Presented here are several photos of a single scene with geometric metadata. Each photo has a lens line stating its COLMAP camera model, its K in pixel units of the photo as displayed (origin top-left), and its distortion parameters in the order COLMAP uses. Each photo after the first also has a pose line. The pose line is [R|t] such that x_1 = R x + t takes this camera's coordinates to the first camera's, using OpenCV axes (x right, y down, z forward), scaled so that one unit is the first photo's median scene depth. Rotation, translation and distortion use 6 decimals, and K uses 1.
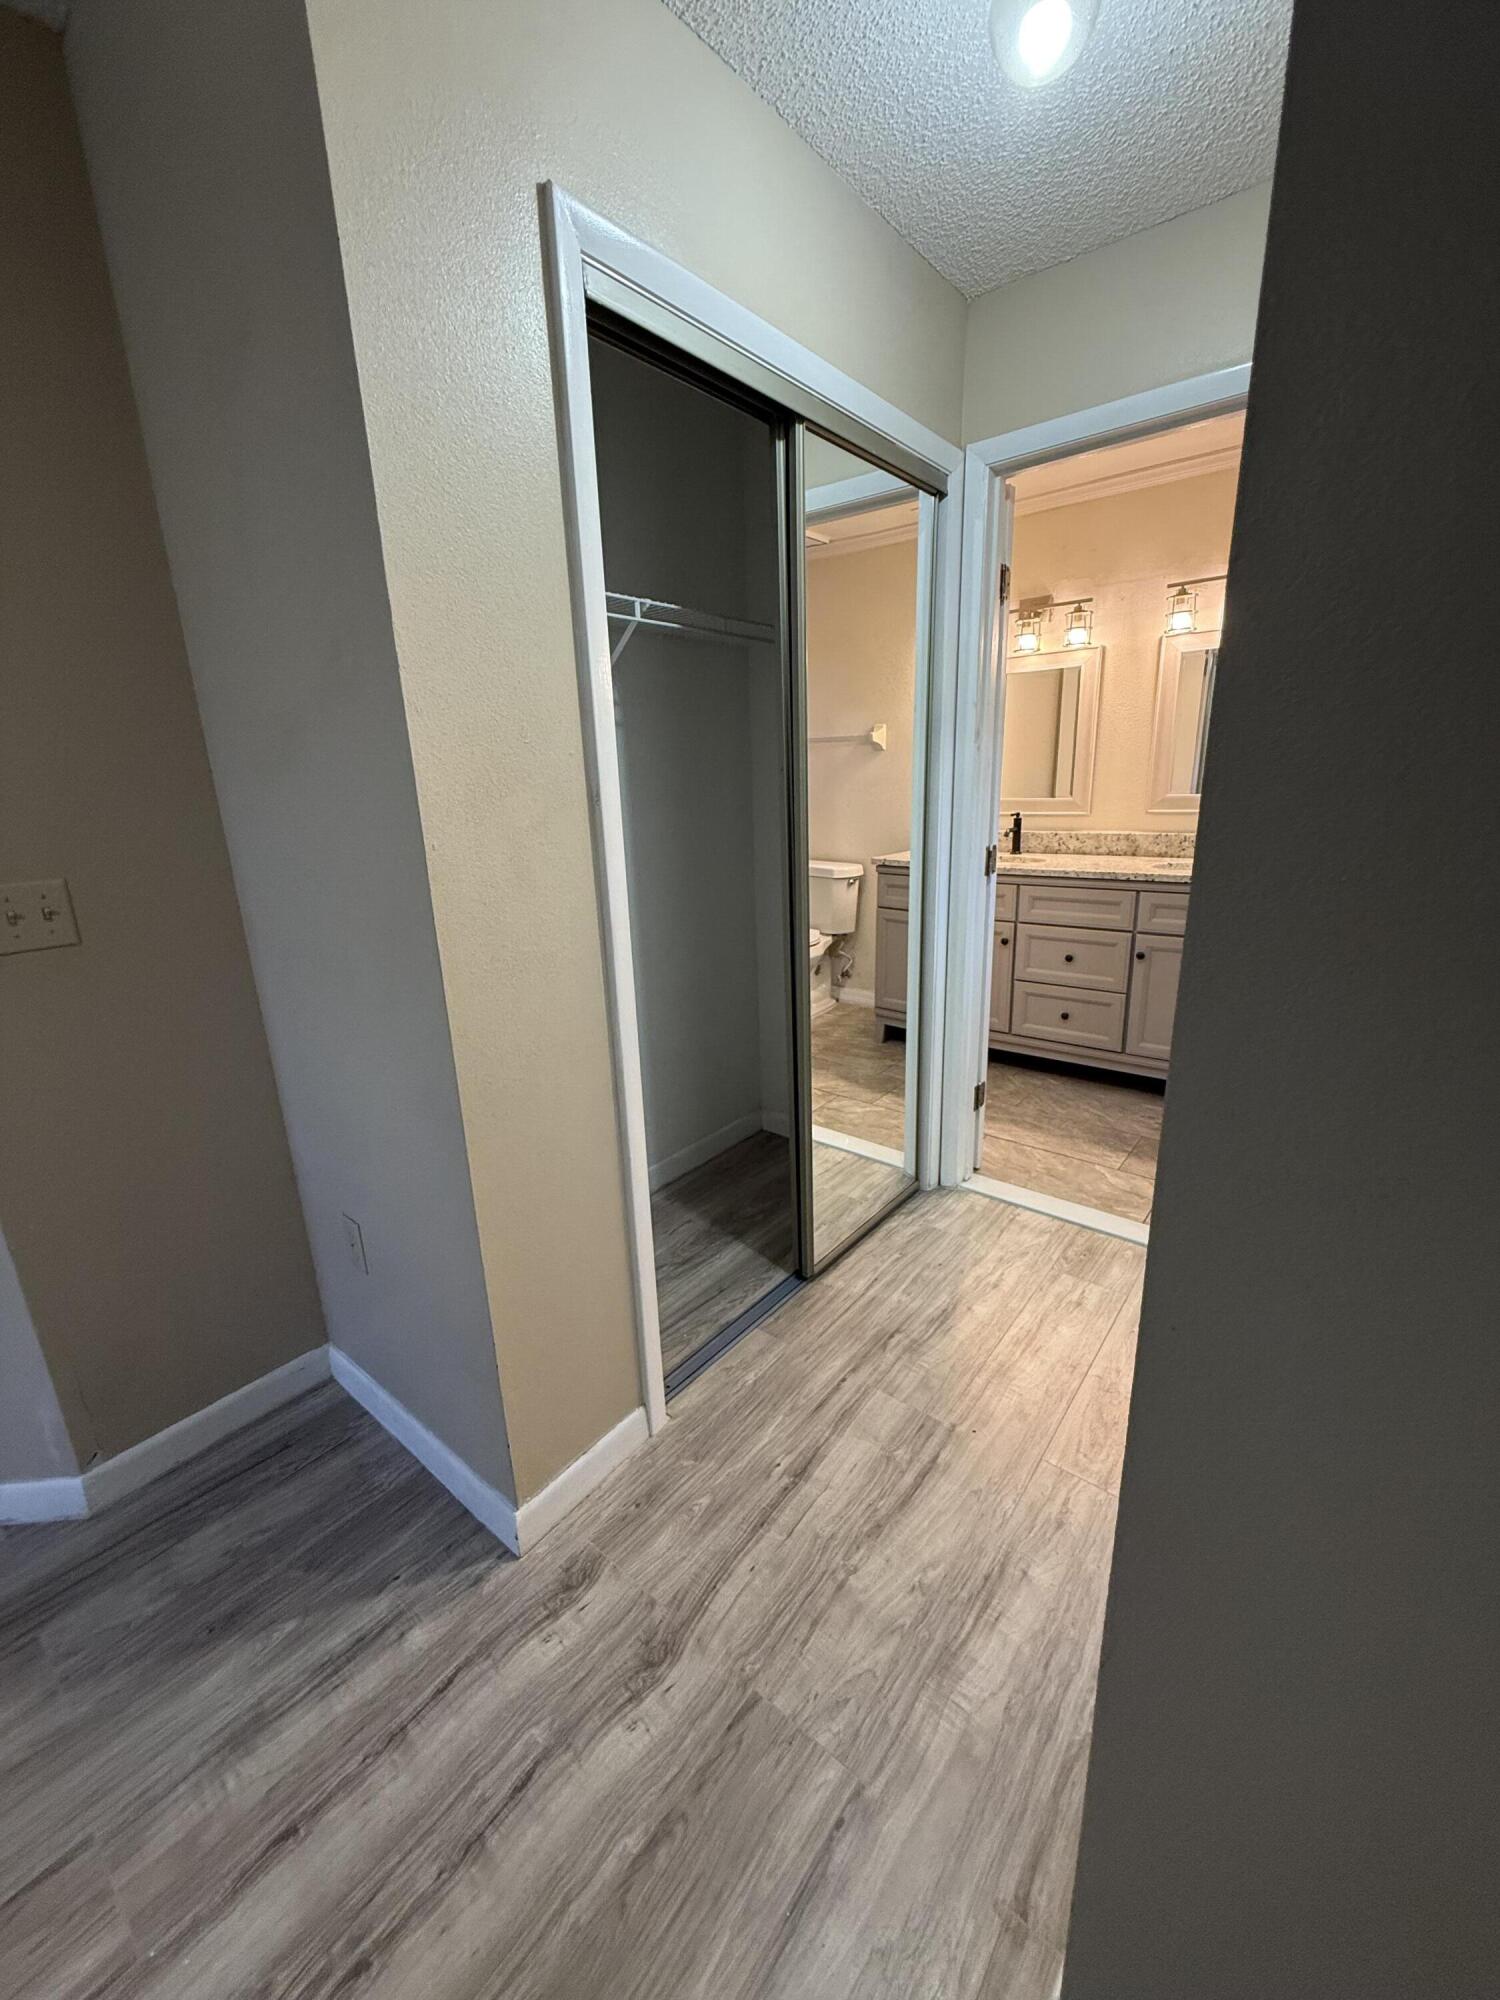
lens RADIAL K [[796.0, 0, 751.5], [0, 796.0, 992.7], [0, 0, 1]] dist [-0.000273, 0.000949]
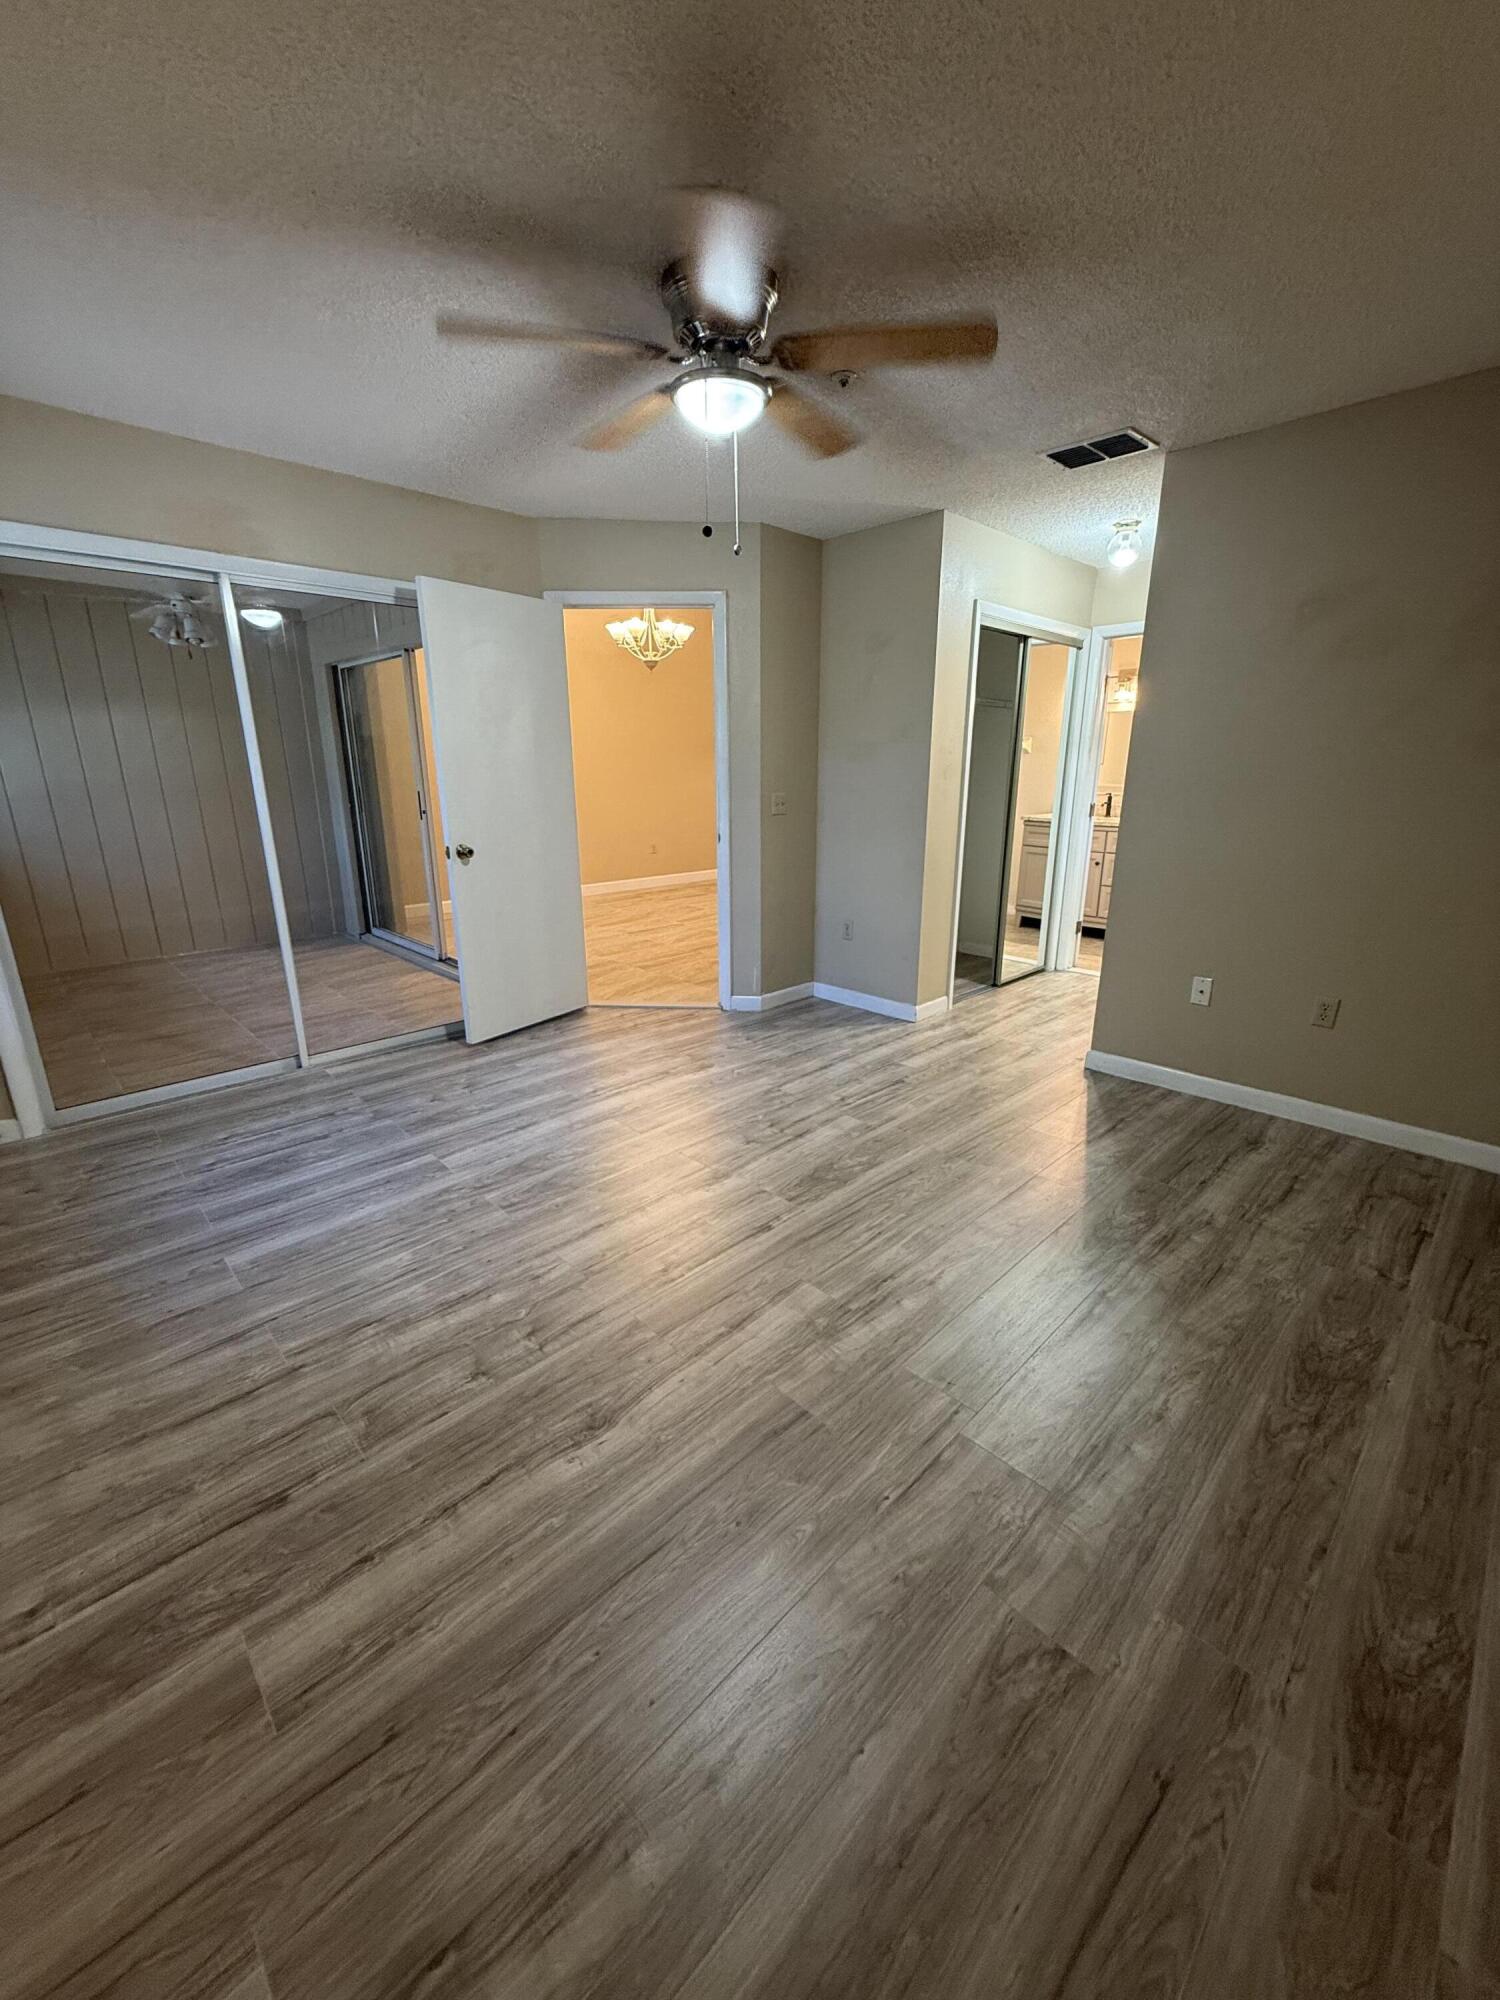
lens RADIAL K [[796.0, 0, 751.5], [0, 796.0, 992.7], [0, 0, 1]] dist [-0.000273, 0.000949]
pose [[0.992993, 0.061259, -0.101051, -0.511602], [-0.059737, 0.998051, 0.018020, 0.484197], [0.101958, -0.011857, 0.994718, -1.736981]]
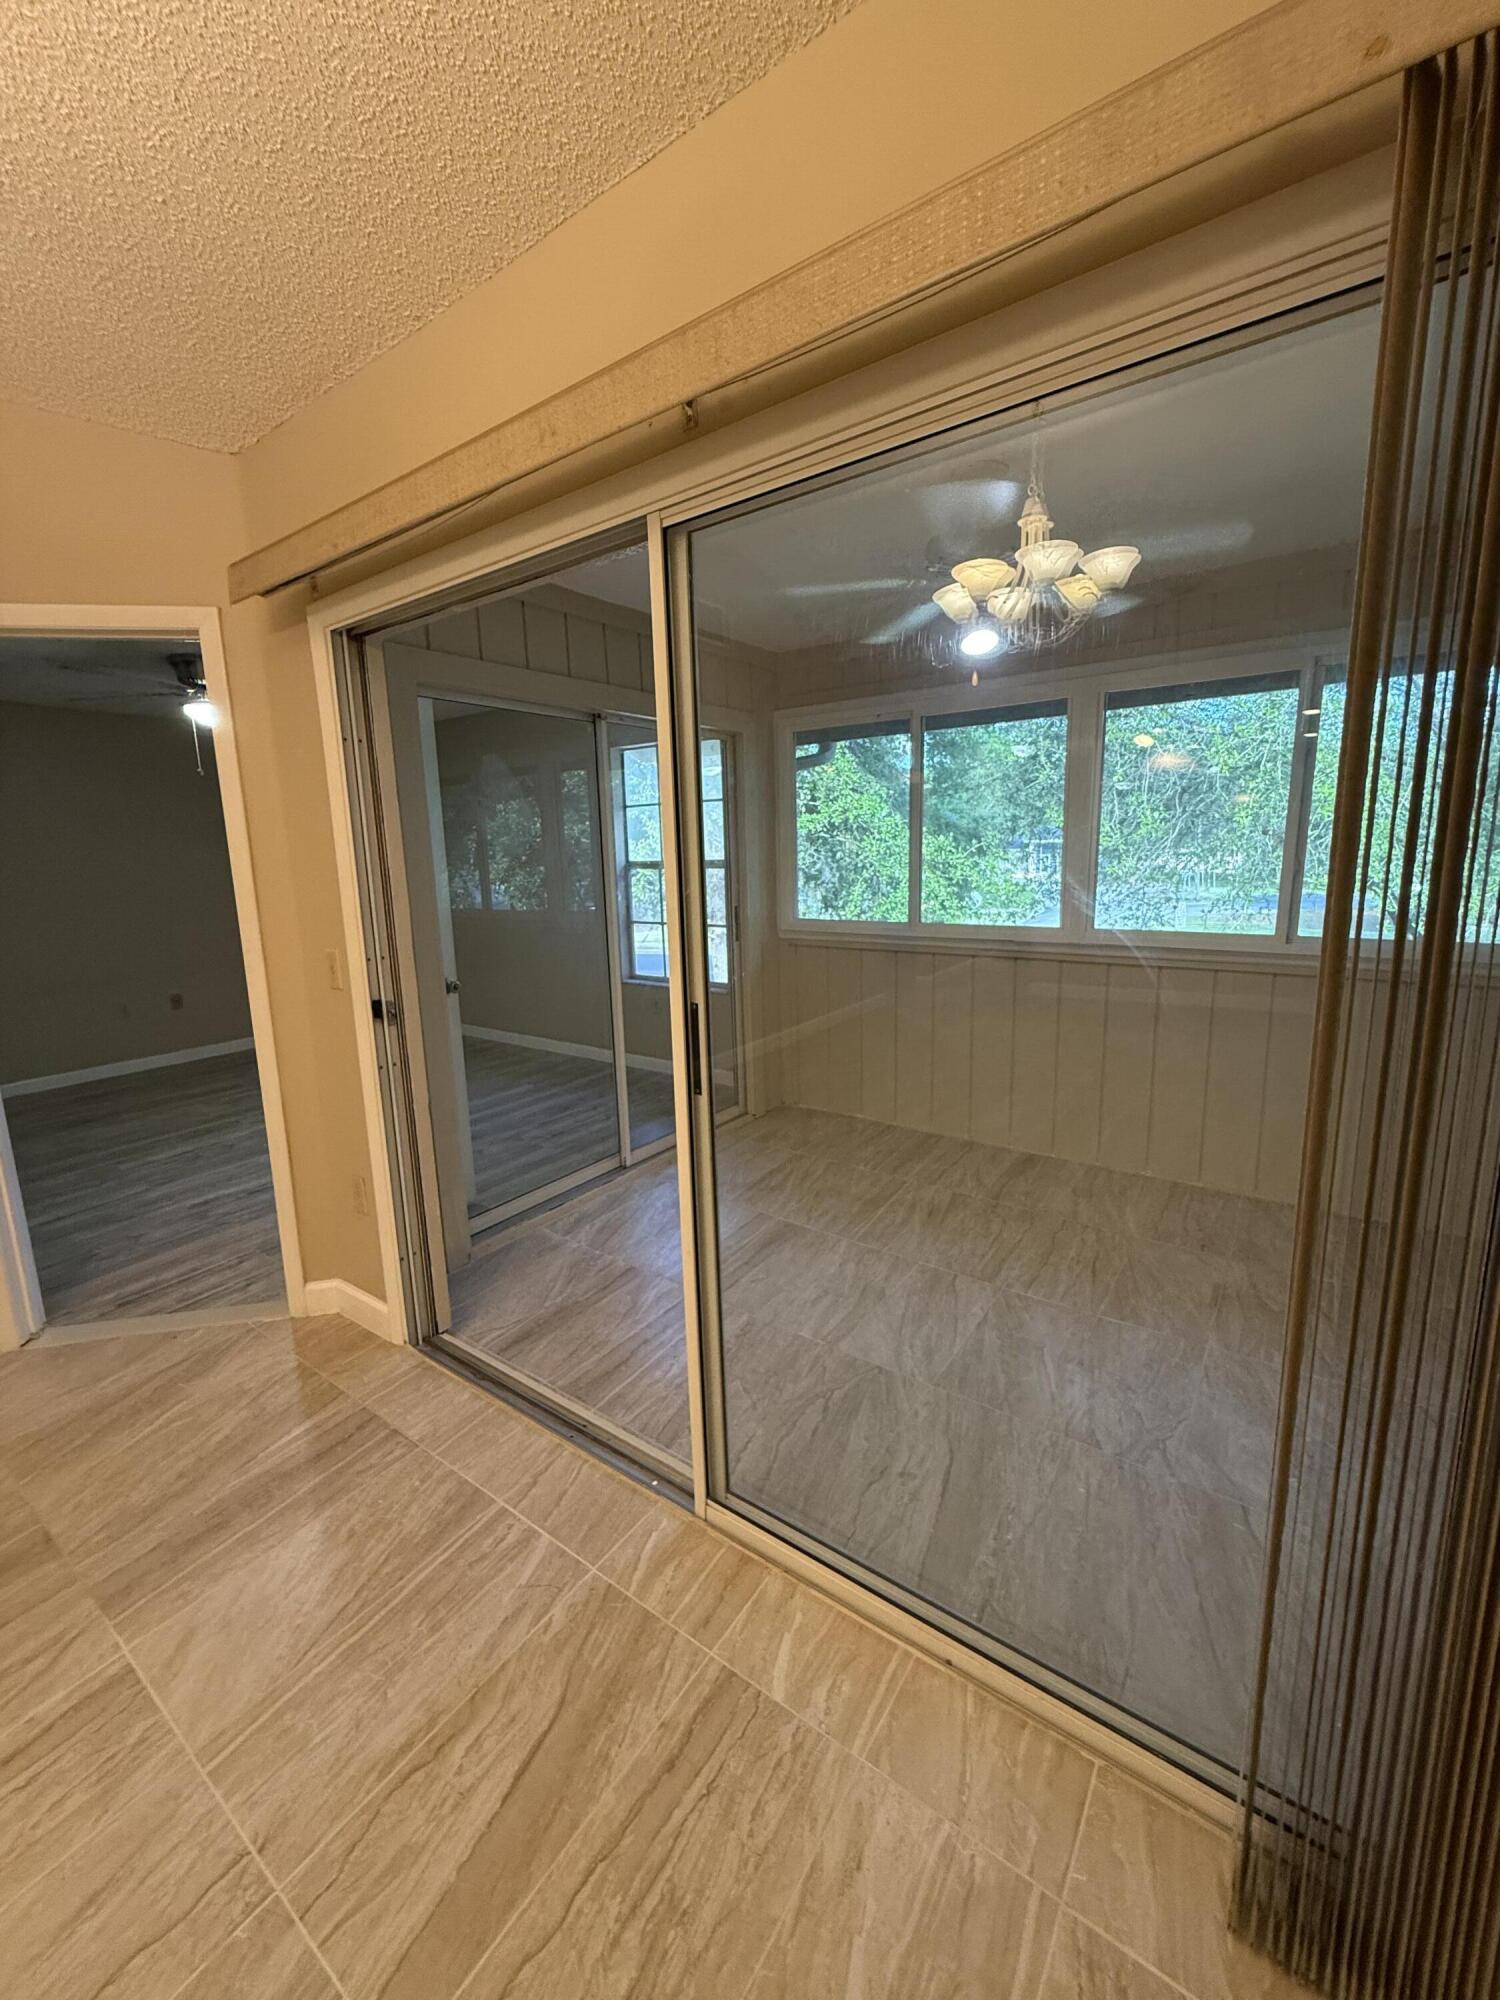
lens RADIAL K [[796.0, 0, 751.5], [0, 796.0, 992.7], [0, 0, 1]] dist [-0.000273, 0.000949]
pose [[-0.996532, 0.068914, -0.046626, -2.180484], [0.042073, 0.900806, 0.432179, -0.574765], [0.071784, 0.428718, -0.900582, 2.078116]]
